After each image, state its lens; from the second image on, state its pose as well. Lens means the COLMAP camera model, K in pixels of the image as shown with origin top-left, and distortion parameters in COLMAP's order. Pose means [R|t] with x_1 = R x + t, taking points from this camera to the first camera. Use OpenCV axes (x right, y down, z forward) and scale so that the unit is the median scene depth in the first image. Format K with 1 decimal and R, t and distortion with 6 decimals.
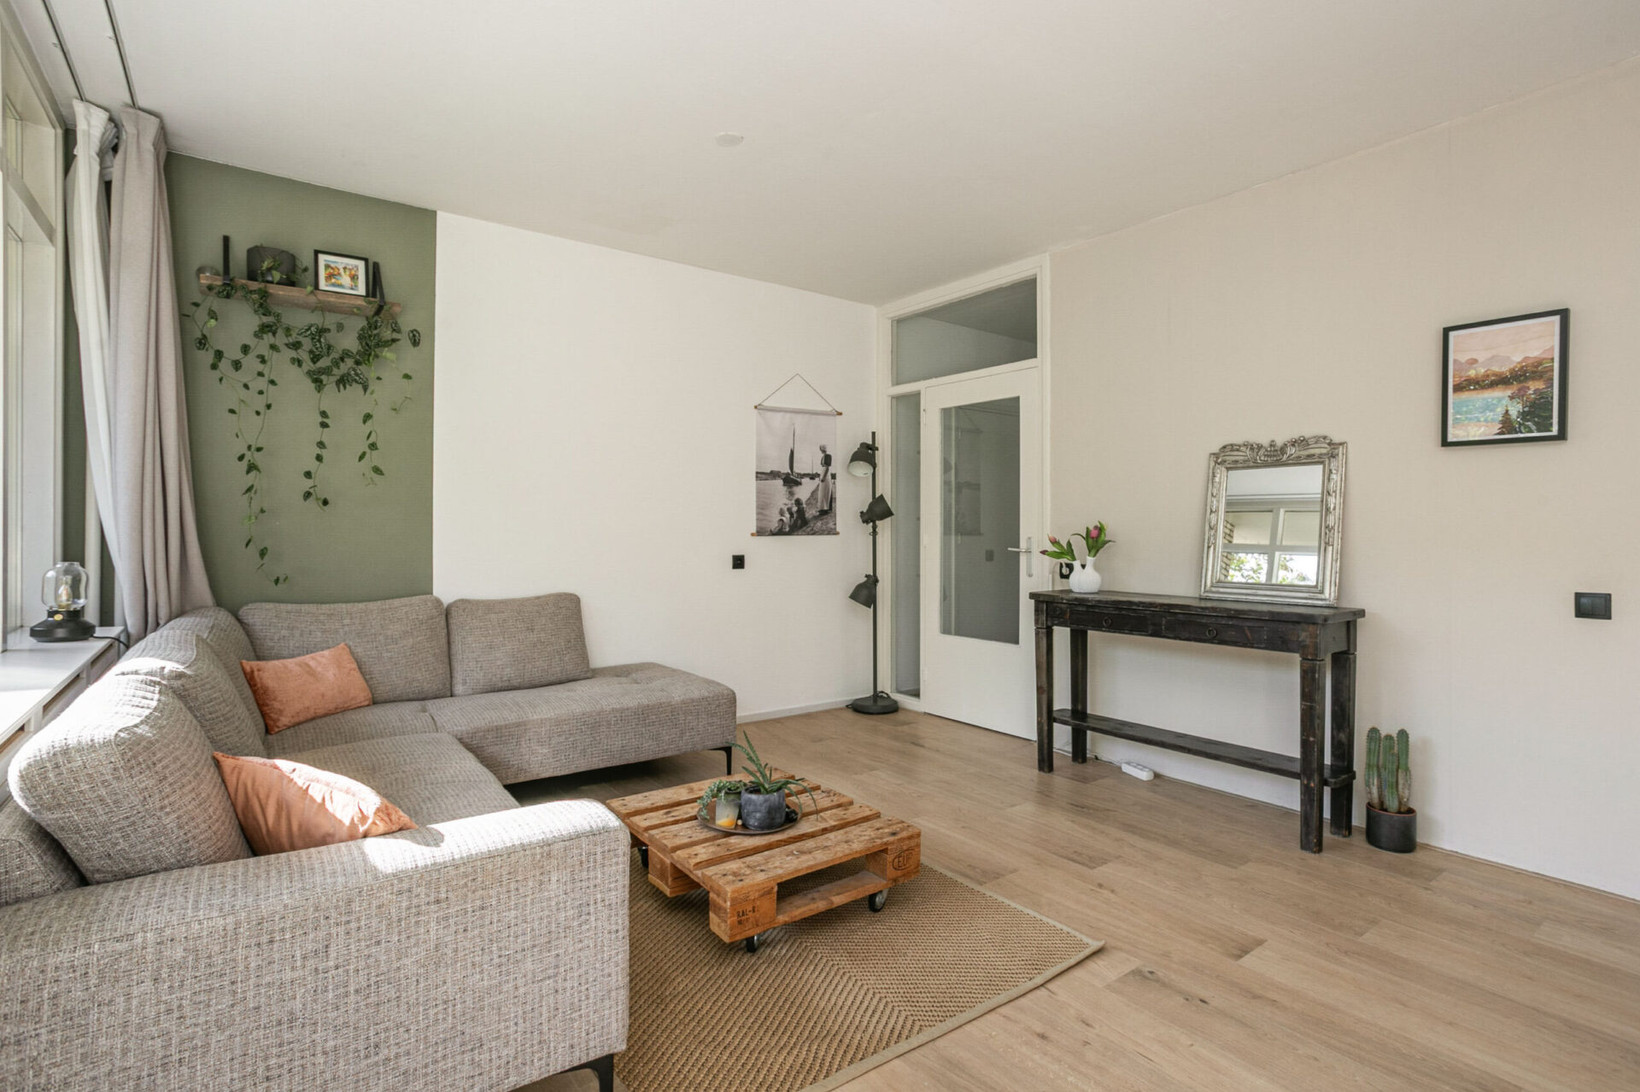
lens RADIAL K [[805.0, 0, 815.0], [0, 805.0, 526.7], [0, 0, 1]] dist [-0.004655, -0.000010]
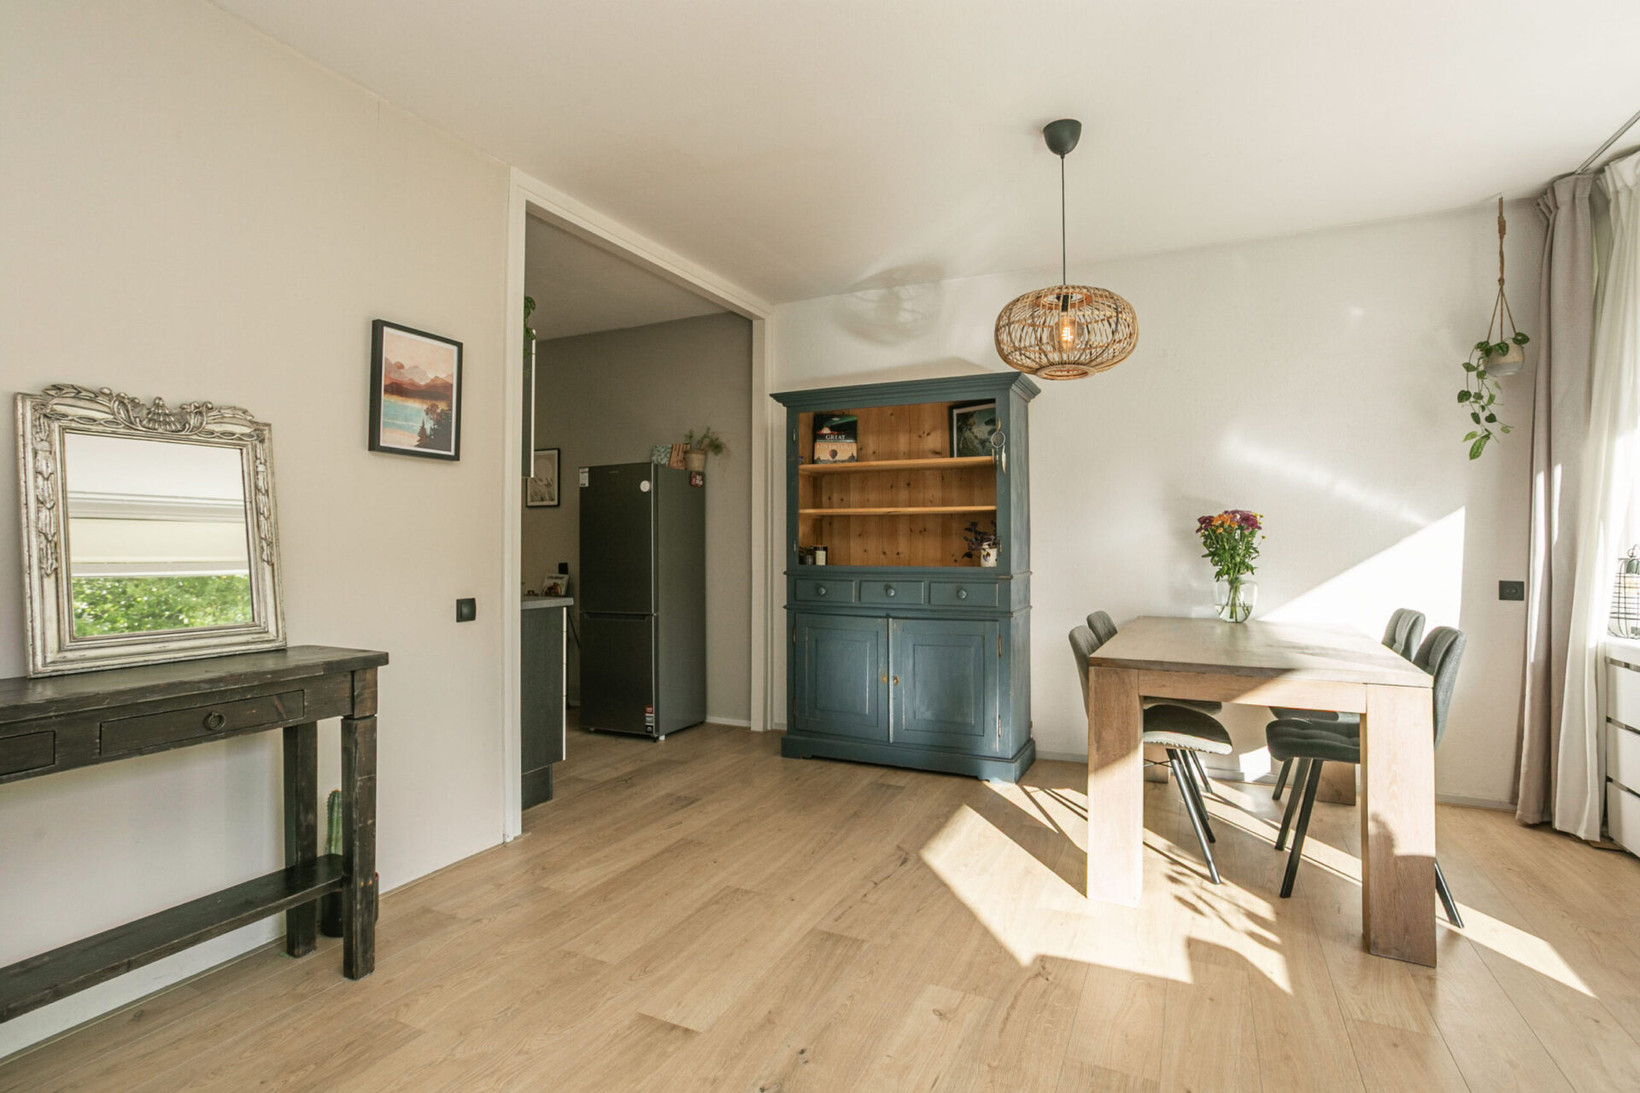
lens RADIAL K [[805.0, 0, 815.0], [0, 805.0, 527.2], [0, 0, 1]] dist [-0.004655, -0.000010]
pose [[-0.474643, 0.013036, 0.880082, -0.214654], [-0.007111, 0.999801, -0.018645, -0.000334], [-0.880150, -0.015108, -0.474456, 0.876515]]
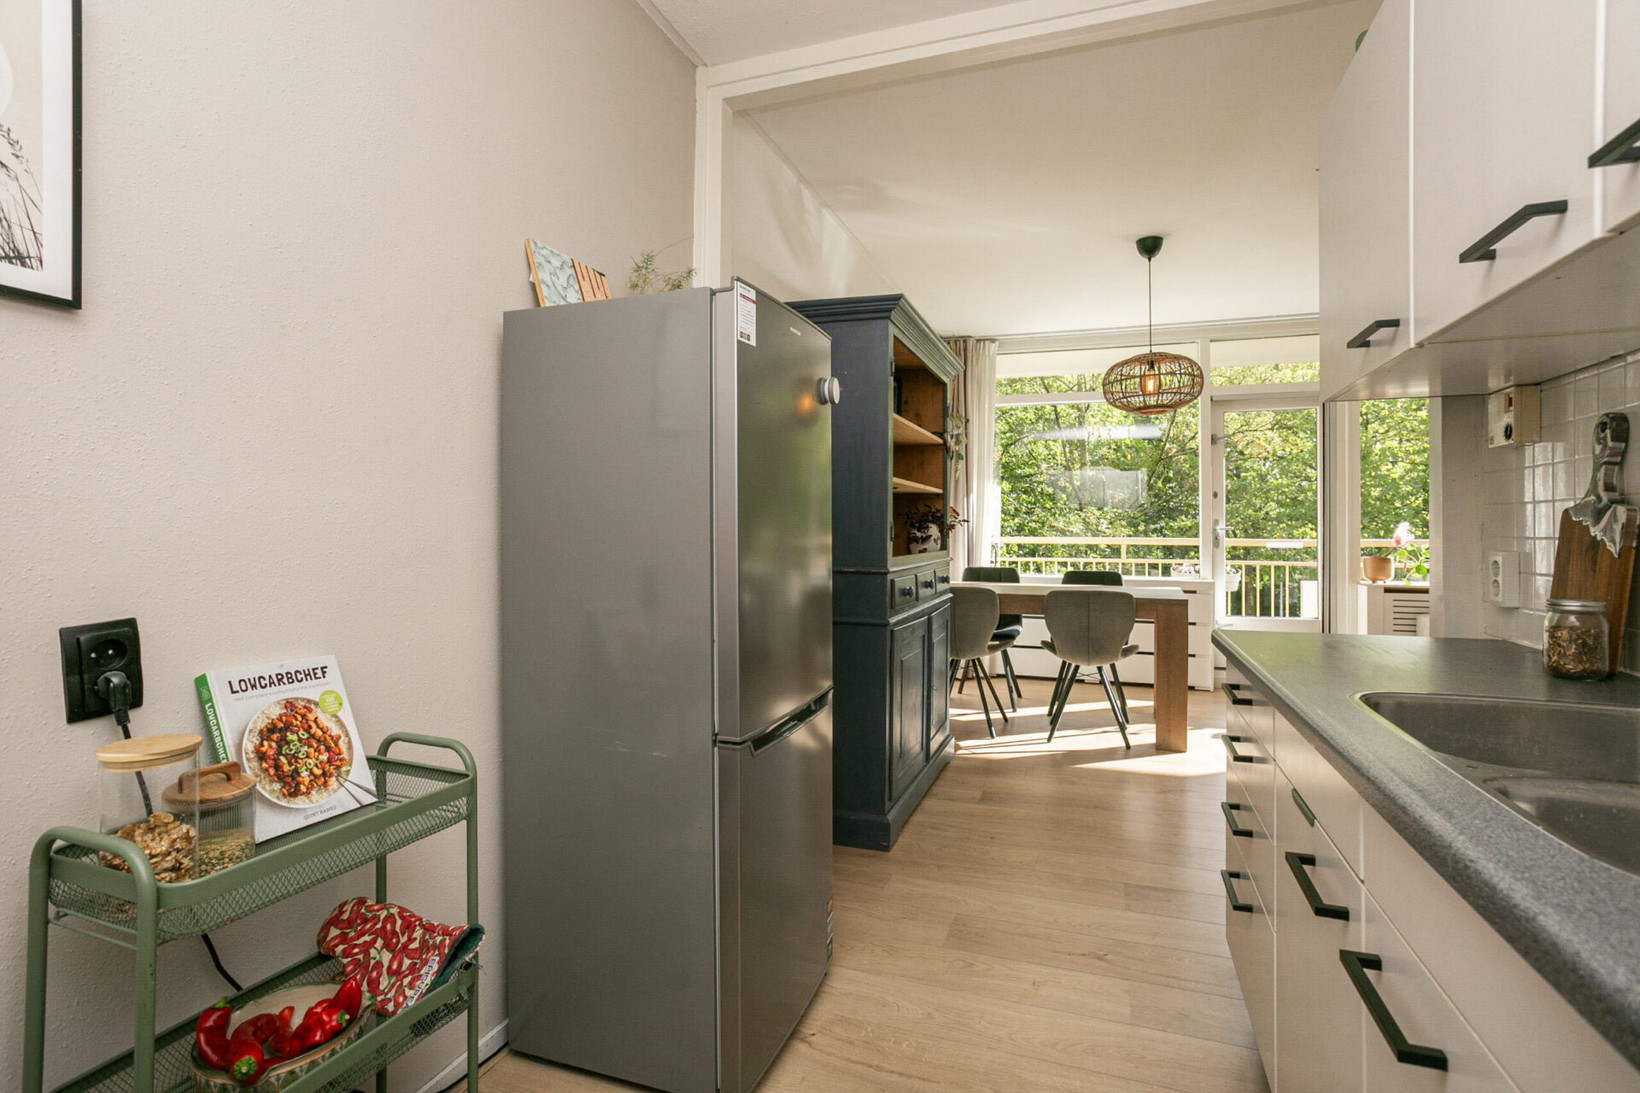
lens RADIAL K [[814.0, 0, 820.0], [0, 814.0, 546.5], [0, 0, 1]] dist [-0.002510, -0.000139]
pose [[-0.816381, 0.008626, -0.577449, 1.618148], [-0.001599, 0.999851, 0.017197, 0.004233], [0.577511, 0.014963, -0.816246, 0.967649]]
